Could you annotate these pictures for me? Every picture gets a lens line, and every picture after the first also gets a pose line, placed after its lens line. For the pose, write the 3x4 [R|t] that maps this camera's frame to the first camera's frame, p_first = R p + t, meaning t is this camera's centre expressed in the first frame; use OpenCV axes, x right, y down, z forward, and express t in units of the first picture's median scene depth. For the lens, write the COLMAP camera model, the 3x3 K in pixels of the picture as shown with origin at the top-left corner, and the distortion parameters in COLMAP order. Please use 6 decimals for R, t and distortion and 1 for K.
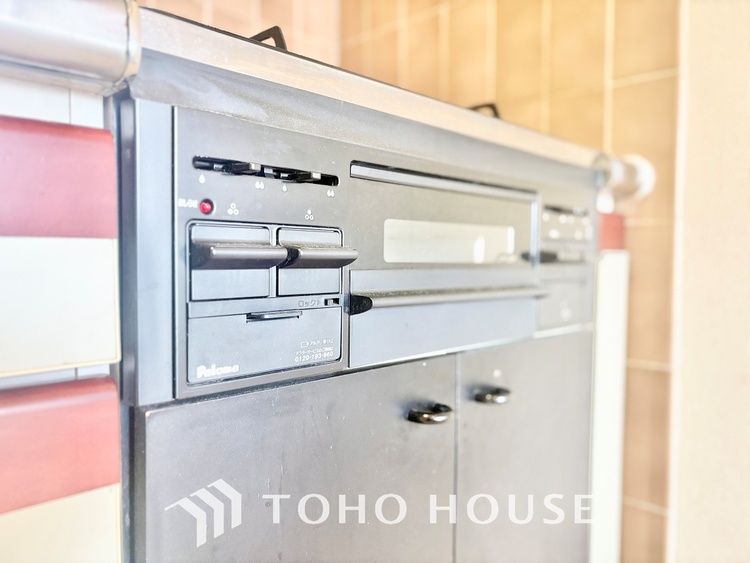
lens RADIAL K [[575.5, 0, 375.0], [0, 575.5, 281.5], [0, 0, 1]] dist [-0.000463, 0.000493]
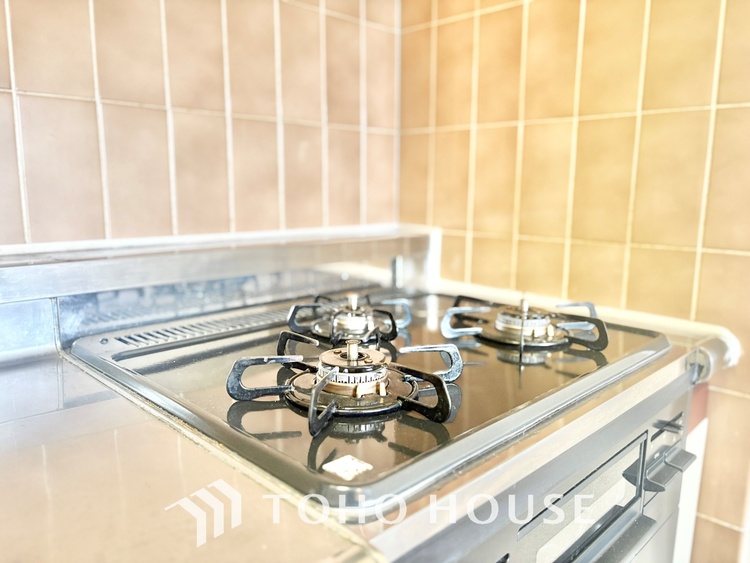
lens RADIAL K [[575.5, 0, 375.0], [0, 575.5, 281.5], [0, 0, 1]] dist [-0.000463, 0.000493]
pose [[0.999979, 0.003395, -0.005518, -0.252429], [-0.002700, 0.992590, 0.121481, -0.671086], [0.005890, -0.121463, 0.992578, -0.013134]]
